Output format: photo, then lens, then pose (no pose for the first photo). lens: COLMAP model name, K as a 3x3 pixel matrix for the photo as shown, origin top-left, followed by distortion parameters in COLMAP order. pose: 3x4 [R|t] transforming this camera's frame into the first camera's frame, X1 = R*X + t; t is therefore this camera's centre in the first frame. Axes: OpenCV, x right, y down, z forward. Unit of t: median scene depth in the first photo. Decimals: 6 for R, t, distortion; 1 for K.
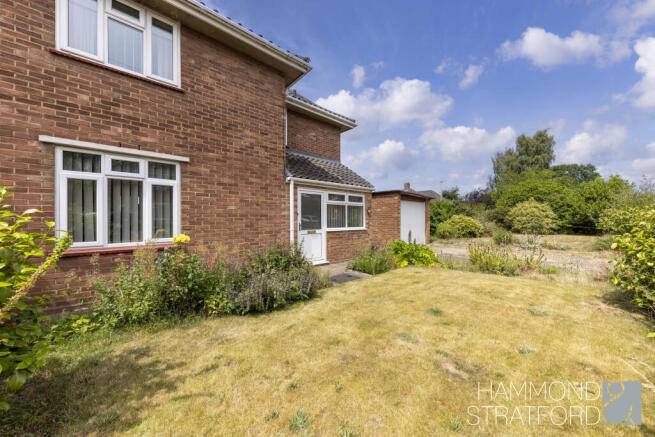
lens RADIAL K [[221.7, 0, 327.5], [0, 221.7, 218.8], [0, 0, 1]] dist [-0.002889, -0.000617]
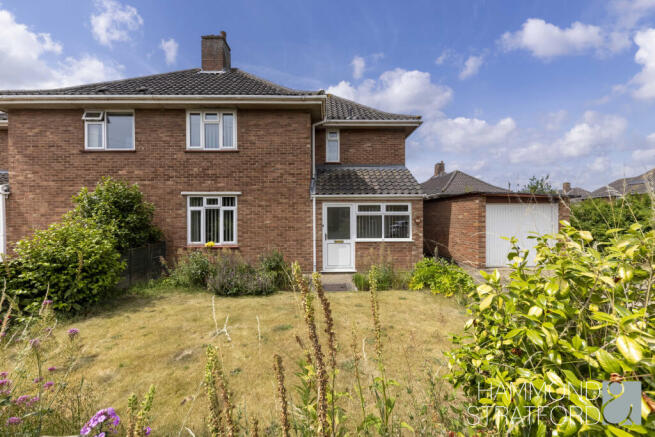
lens RADIAL K [[221.7, 0, 328.1], [0, 221.7, 219.7], [0, 0, 1]] dist [-0.002889, -0.000617]
pose [[0.767486, -0.001803, -0.641063, 0.726057], [0.002981, 0.999995, 0.000757, -0.061318], [0.641059, -0.002492, 0.767488, 0.147015]]
